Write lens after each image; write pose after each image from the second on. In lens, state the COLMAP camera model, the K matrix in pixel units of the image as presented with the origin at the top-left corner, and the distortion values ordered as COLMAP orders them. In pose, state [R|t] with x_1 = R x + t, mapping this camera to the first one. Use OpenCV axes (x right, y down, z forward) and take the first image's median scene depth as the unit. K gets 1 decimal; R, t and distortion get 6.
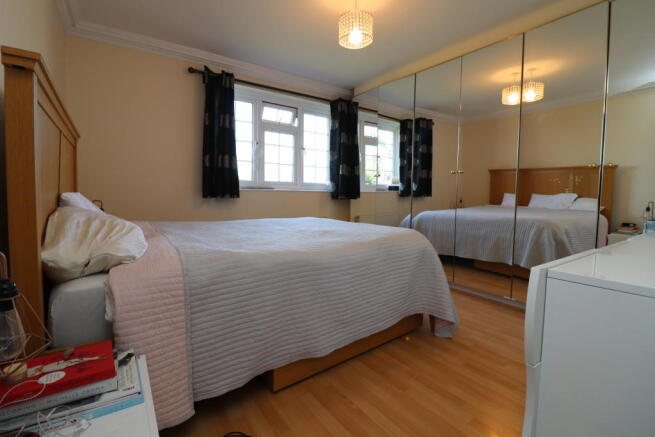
lens RADIAL K [[305.7, 0, 327.5], [0, 305.7, 218.5], [0, 0, 1]] dist [0.000673, 0.000007]
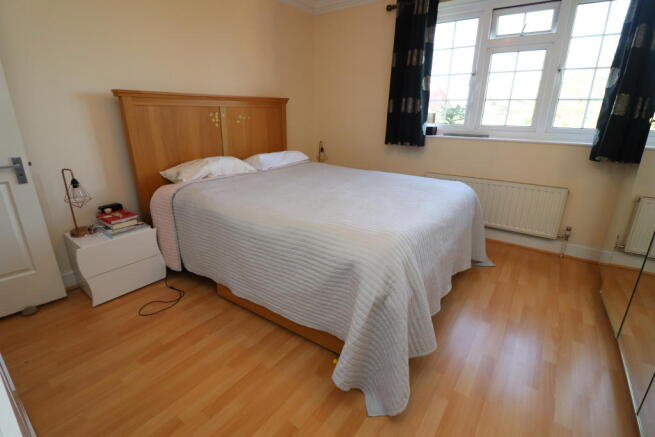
lens RADIAL K [[311.3, 0, 327.5], [0, 311.3, 218.5], [0, 0, 1]] dist [-0.001193, -0.000181]
pose [[0.310945, 0.292919, -0.904163, 0.469400], [-0.091206, 0.956128, 0.278388, -0.086059], [0.946042, -0.004098, 0.324019, 0.406719]]
